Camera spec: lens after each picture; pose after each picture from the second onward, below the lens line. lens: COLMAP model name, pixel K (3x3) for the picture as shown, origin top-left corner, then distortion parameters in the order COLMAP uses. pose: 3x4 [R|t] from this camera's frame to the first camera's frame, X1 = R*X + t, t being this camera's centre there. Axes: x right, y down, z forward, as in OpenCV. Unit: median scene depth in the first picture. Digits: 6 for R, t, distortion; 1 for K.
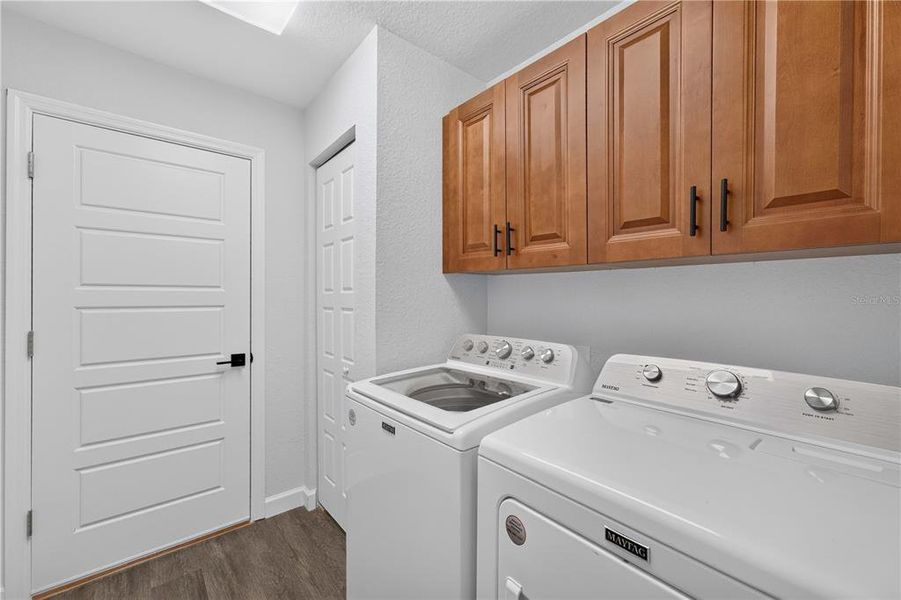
lens RADIAL K [[363.1, 0, 447.1], [0, 363.1, 294.2], [0, 0, 1]] dist [0.001982, 0.000376]
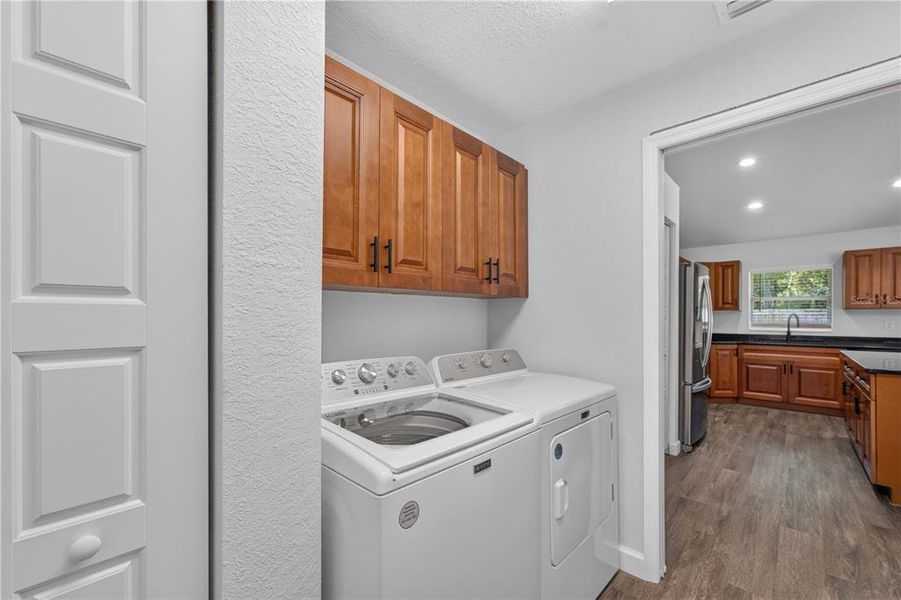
lens RADIAL K [[361.7, 0, 447.6], [0, 361.7, 311.4], [0, 0, 1]] dist [0.007962, 0.000341]
pose [[-0.056584, 0.008865, 0.998358, -0.859137], [-0.011213, 0.999892, -0.009514, 0.003815], [-0.998335, -0.011732, -0.056479, 0.948761]]
